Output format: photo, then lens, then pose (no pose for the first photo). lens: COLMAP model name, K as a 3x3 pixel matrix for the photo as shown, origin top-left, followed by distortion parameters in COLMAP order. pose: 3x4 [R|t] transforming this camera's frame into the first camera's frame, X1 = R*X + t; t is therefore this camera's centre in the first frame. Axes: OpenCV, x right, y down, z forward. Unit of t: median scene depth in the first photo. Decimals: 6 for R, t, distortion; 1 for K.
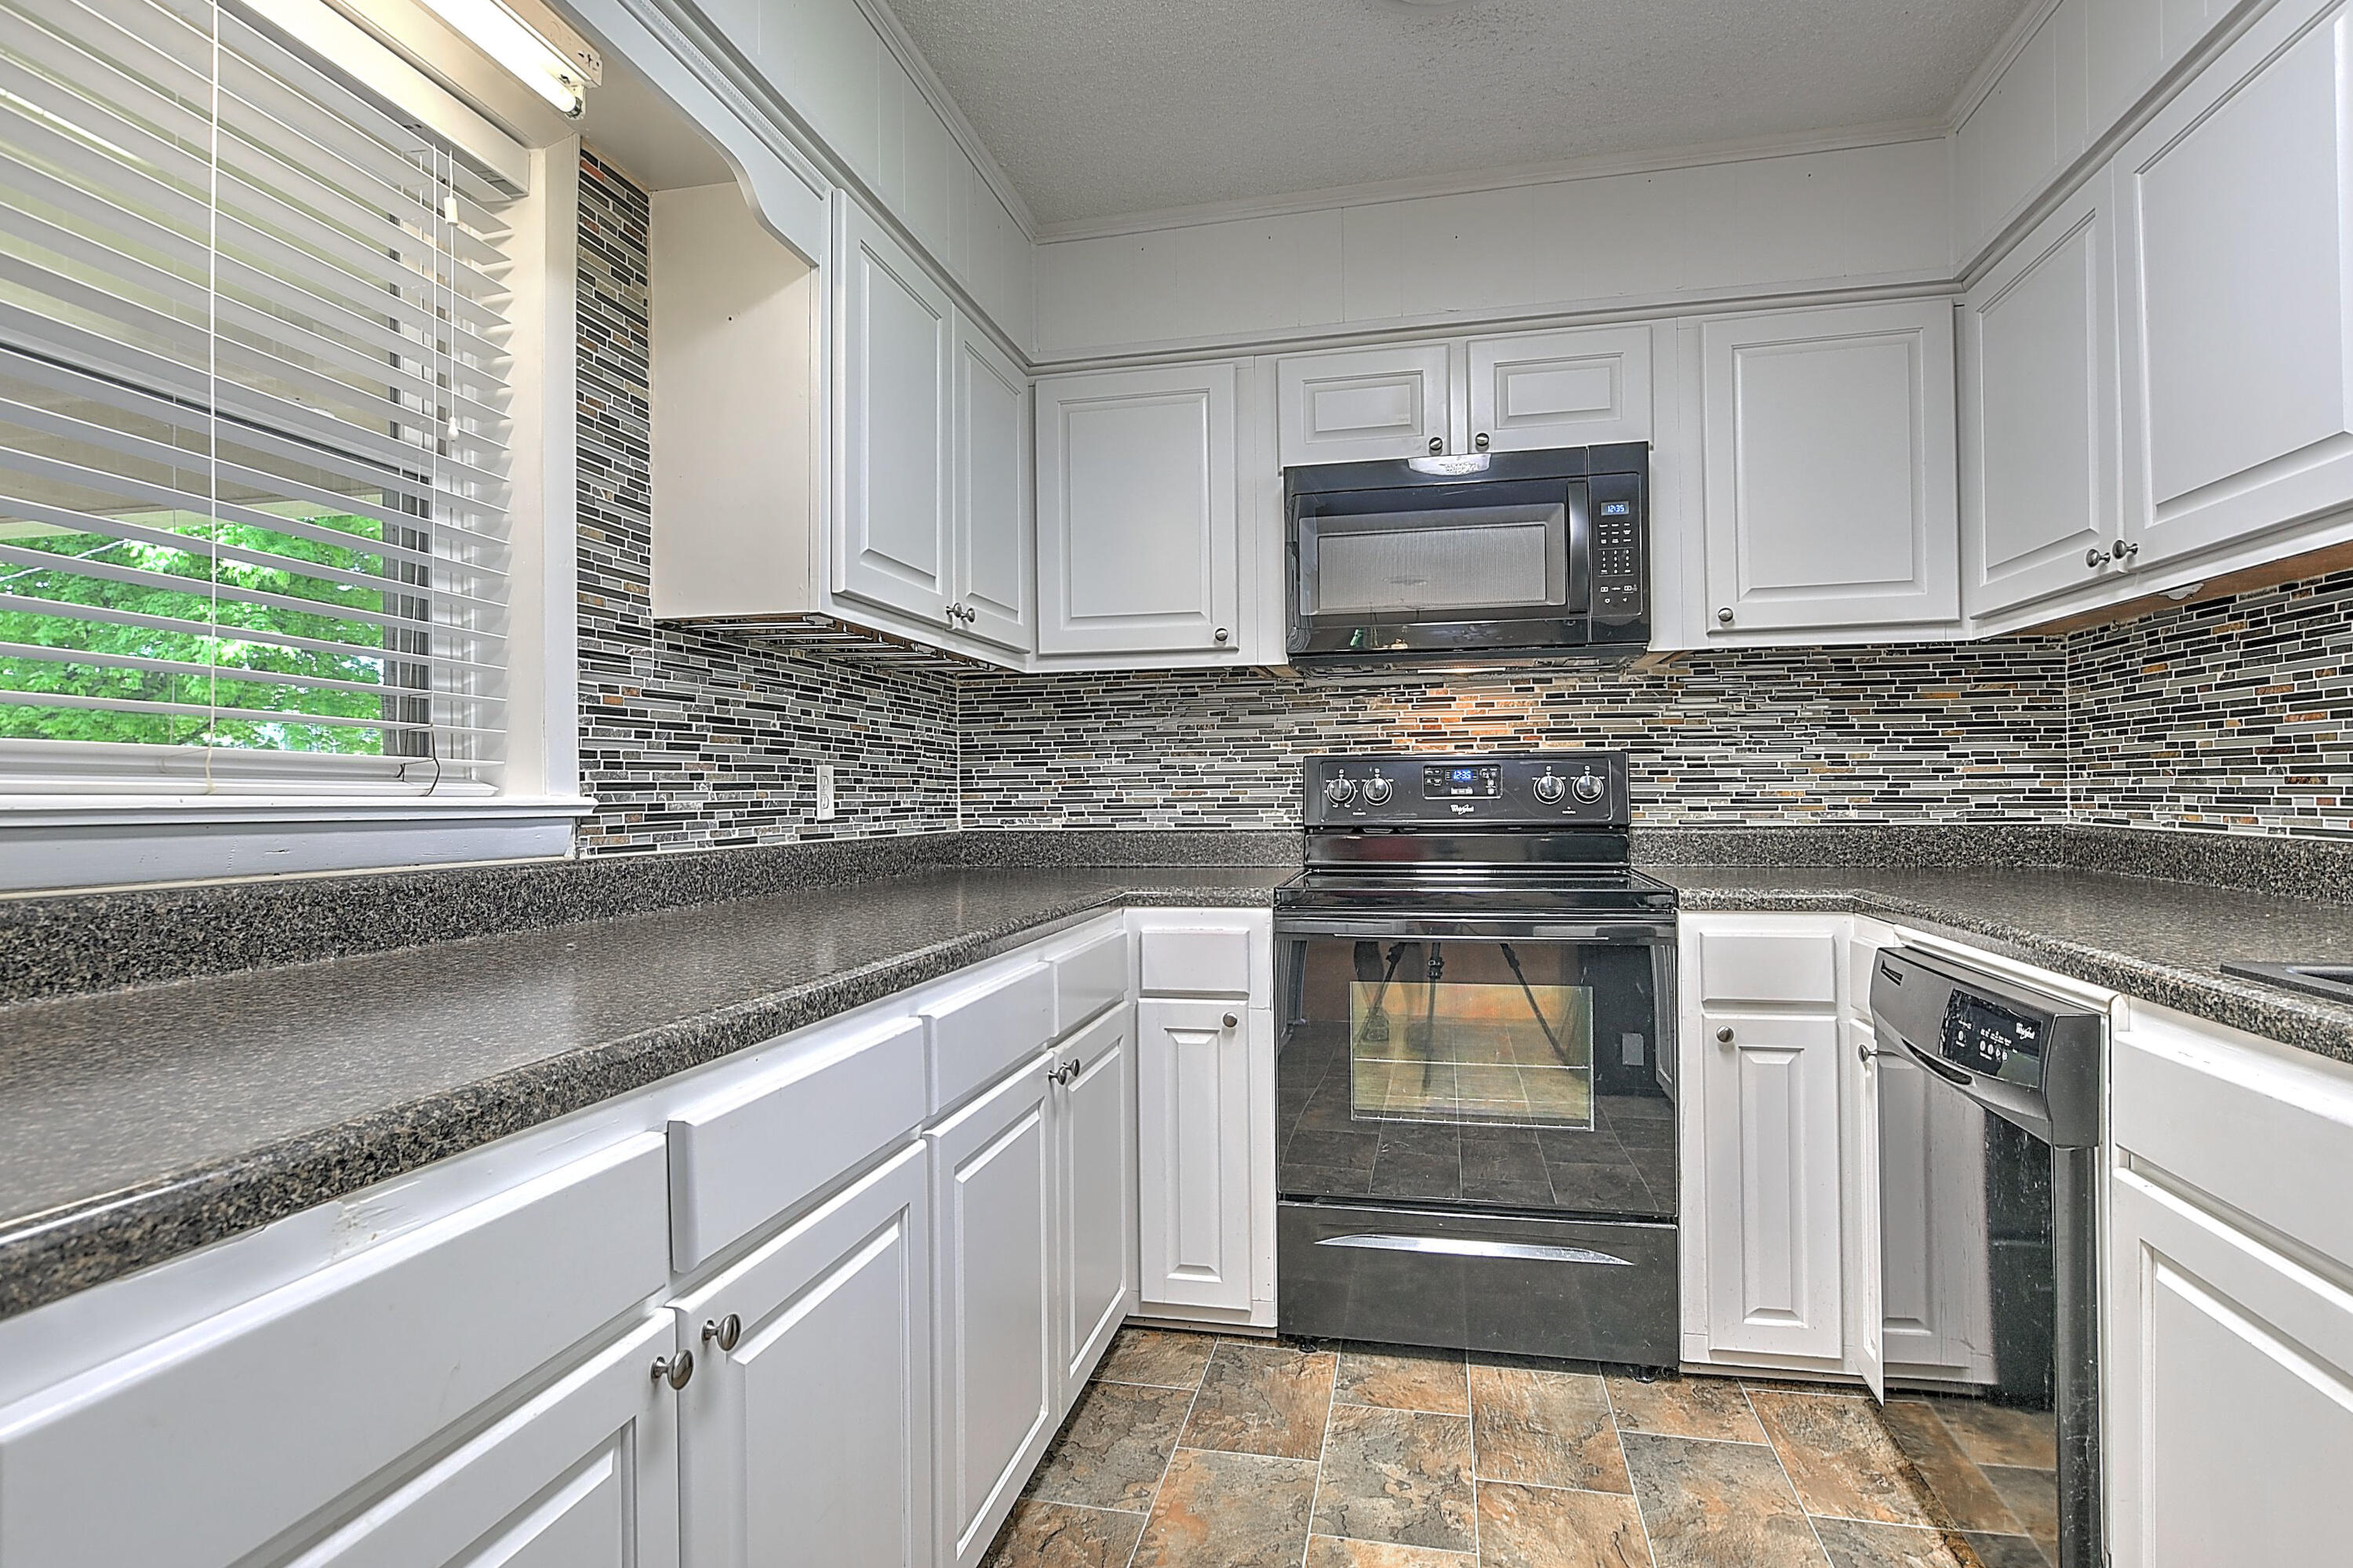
lens RADIAL K [[1211.6, 0, 1161.4], [0, 1211.6, 788.1], [0, 0, 1]] dist [-0.015824, 0.005940]
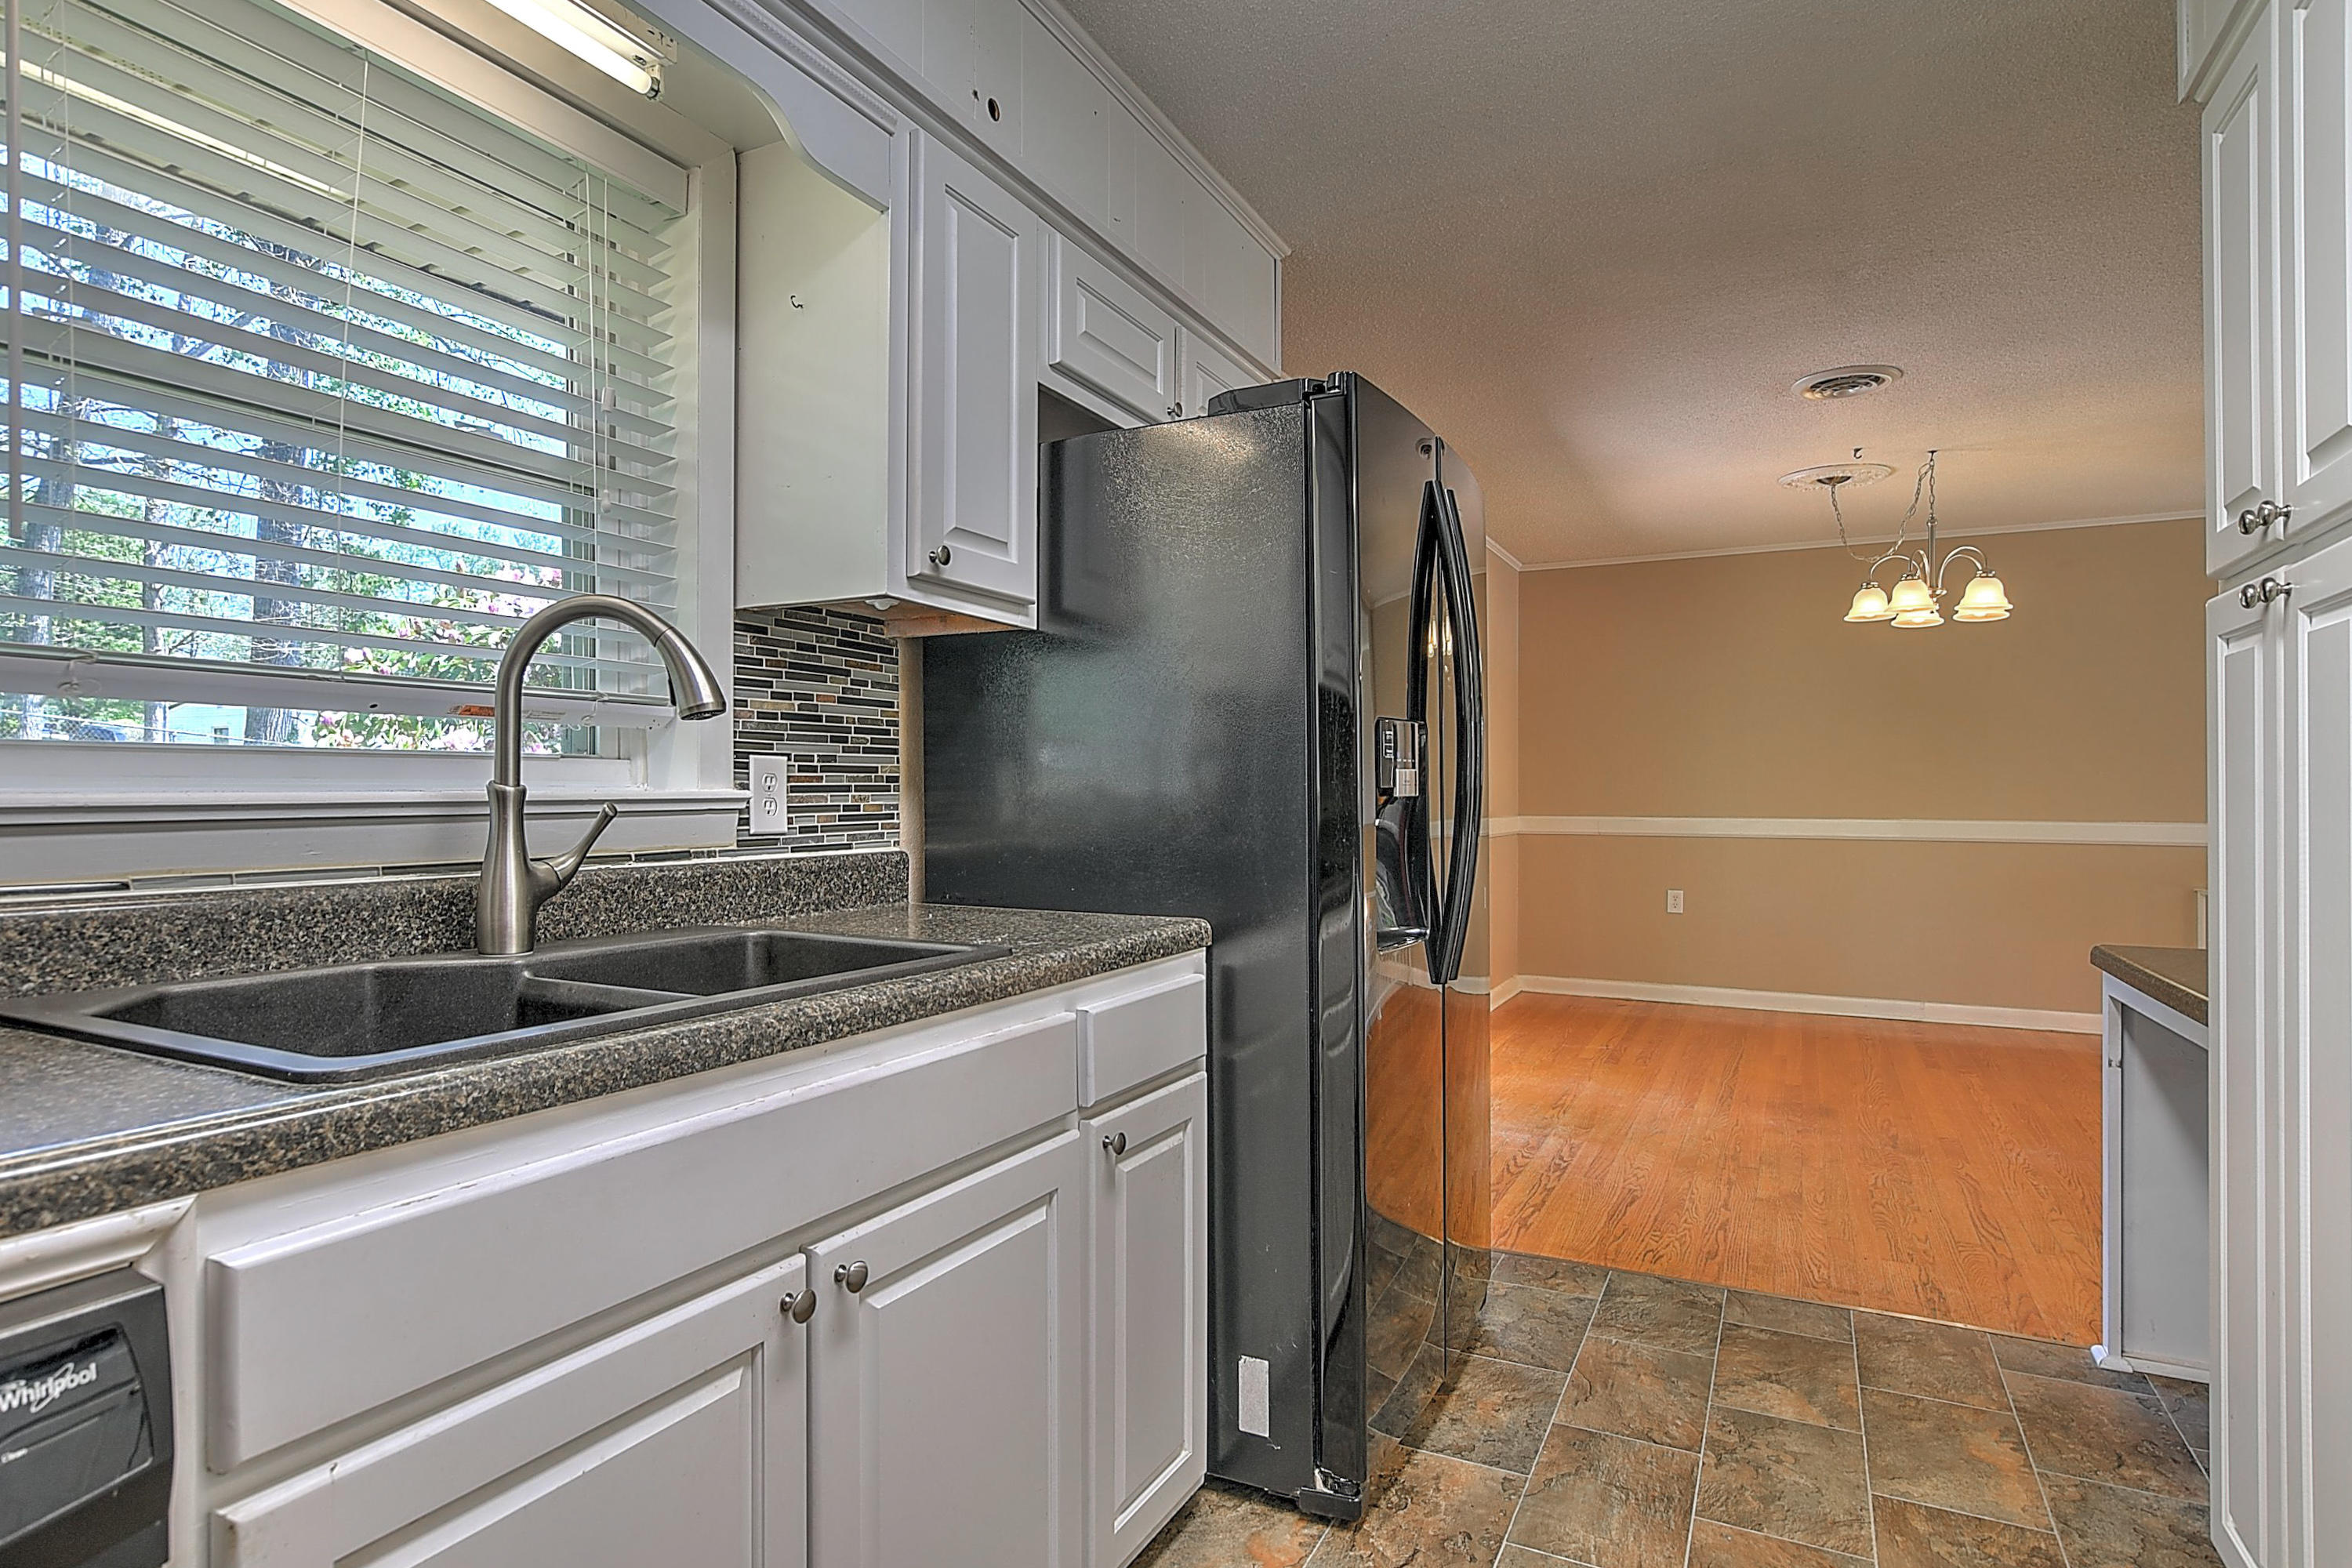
lens RADIAL K [[1211.0, 0, 1186.6], [0, 1211.0, 785.8], [0, 0, 1]] dist [-0.015824, 0.005940]
pose [[-0.969879, 0.018641, 0.242875, 0.361184], [0.016925, 0.999815, -0.009152, -0.002369], [-0.243000, -0.004765, -0.970015, 1.789196]]
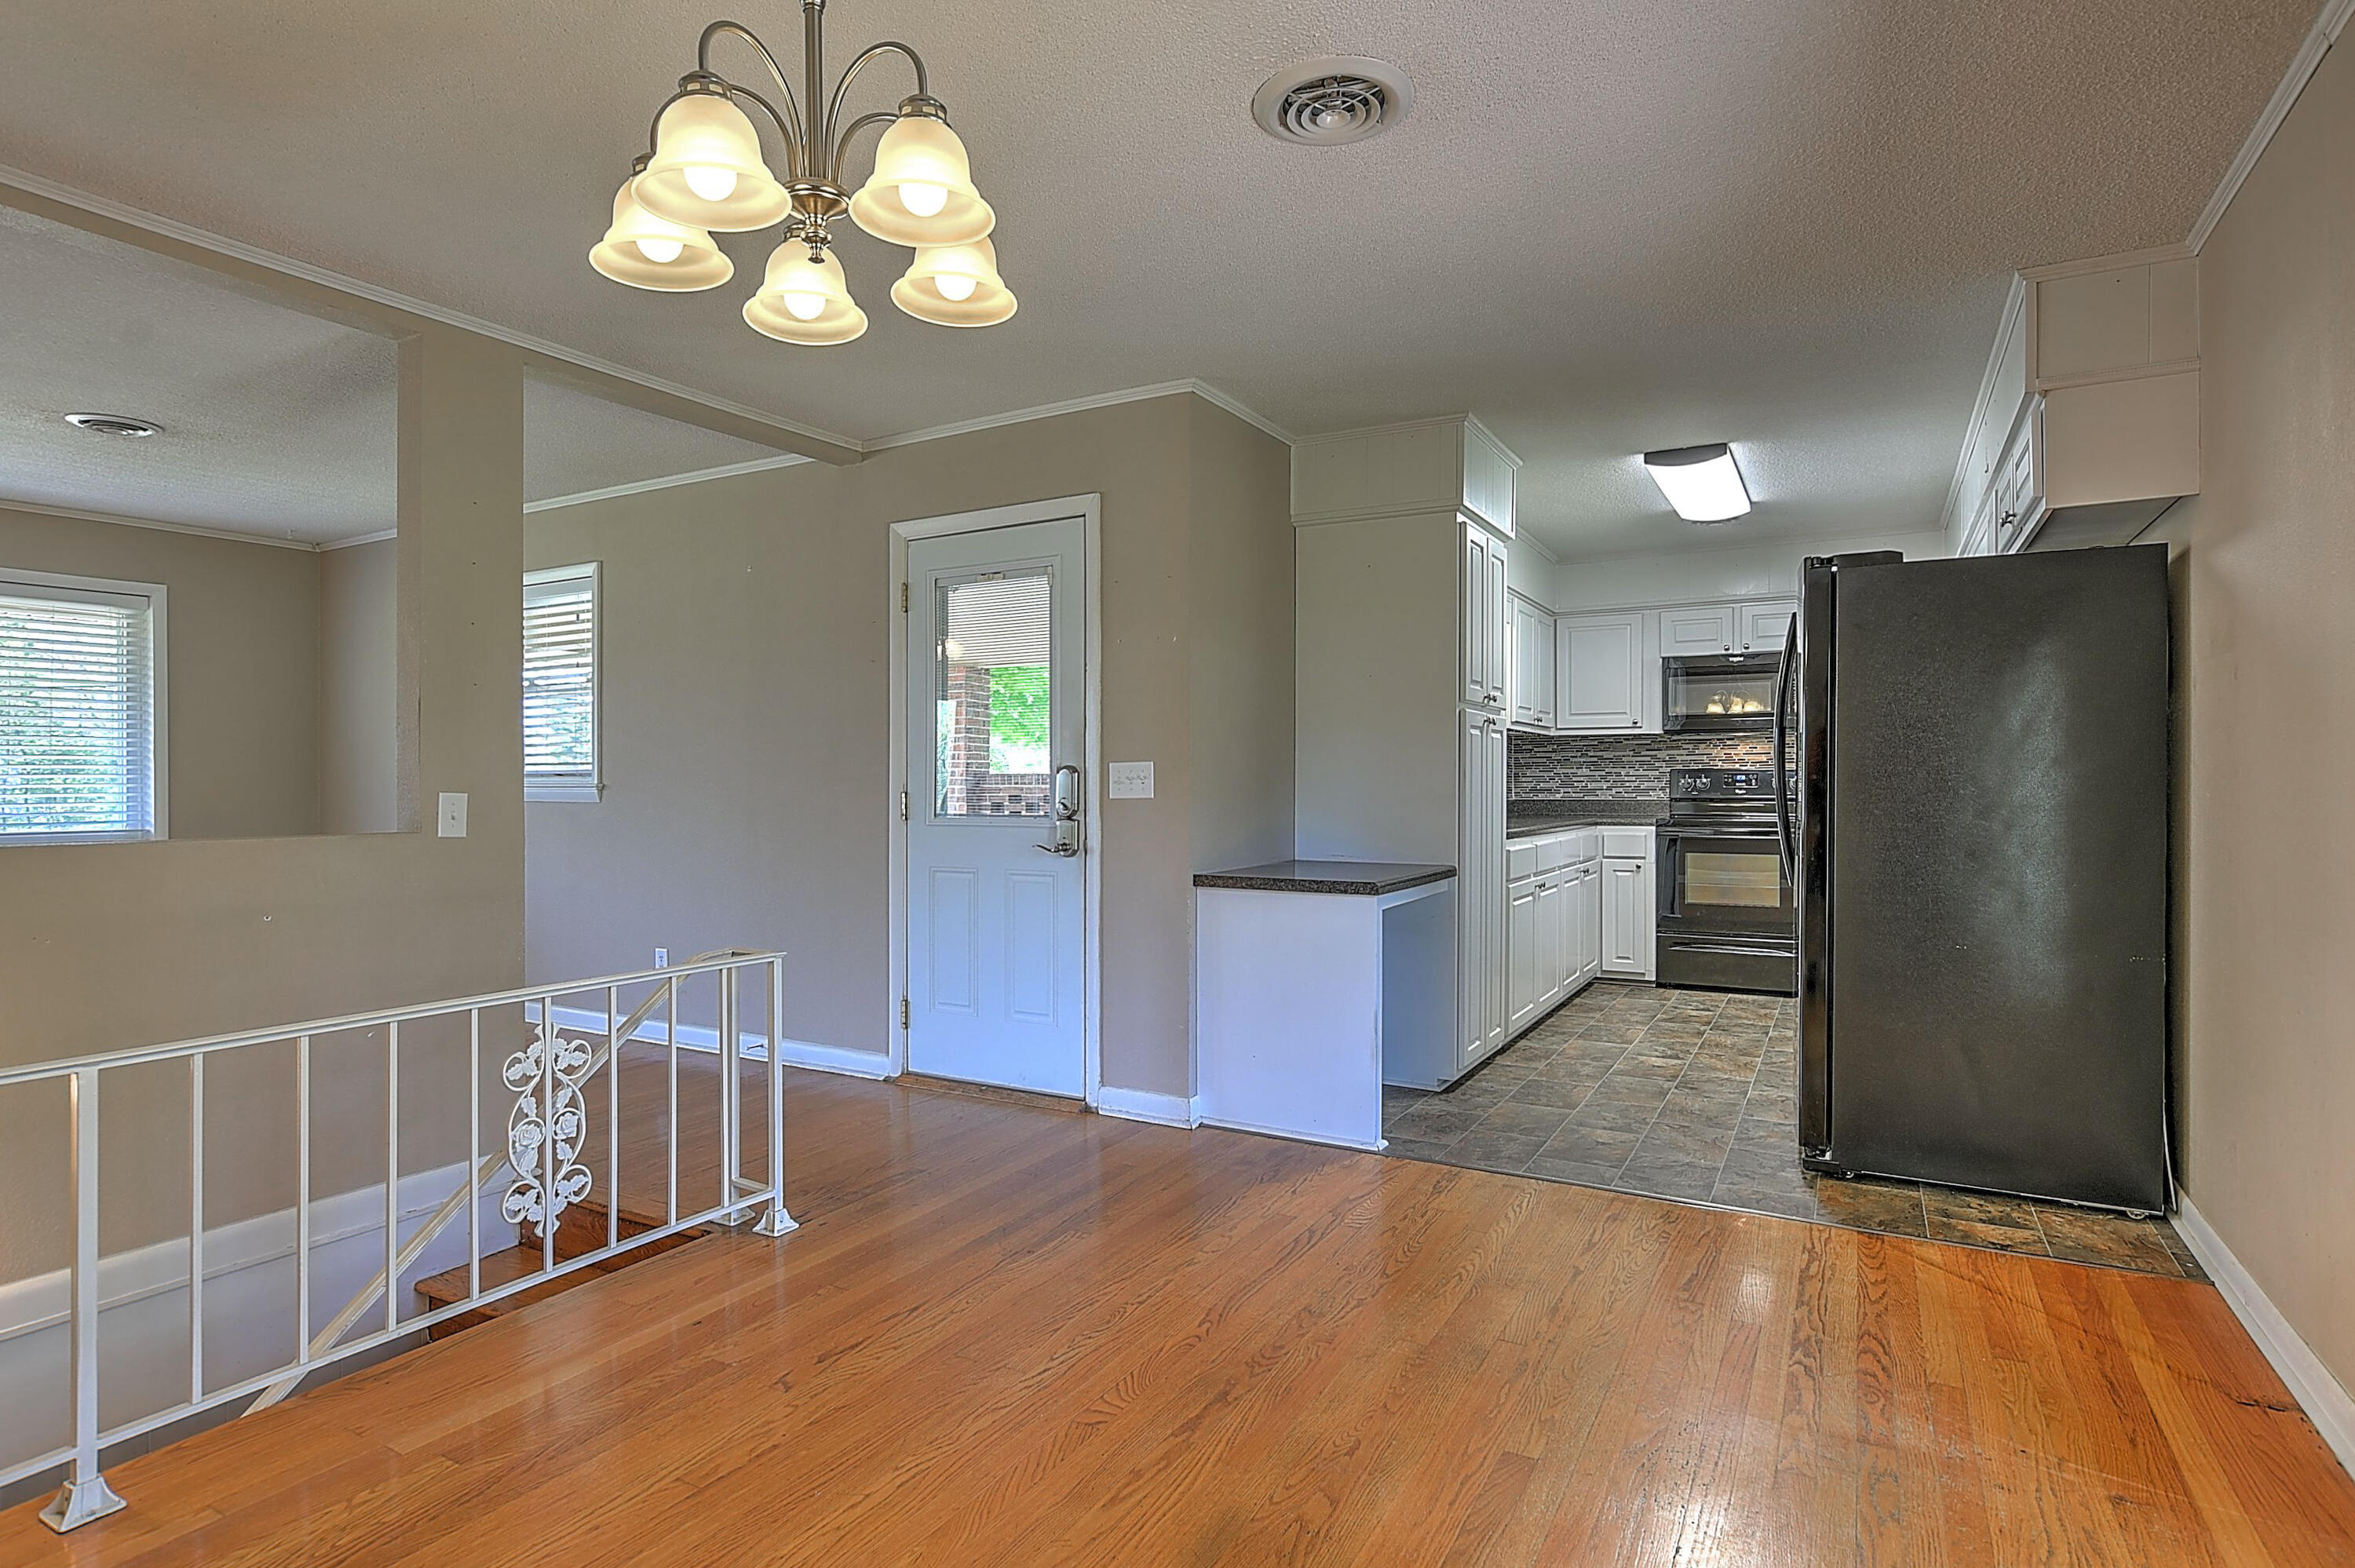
lens RADIAL K [[1212.4, 0, 1154.2], [0, 1212.4, 781.9], [0, 0, 1]] dist [-0.015824, 0.005940]
pose [[0.954304, 0.008027, -0.298731, -0.180879], [-0.007049, 0.999966, 0.004352, -0.005112], [0.298756, -0.002047, 0.954327, -2.021303]]
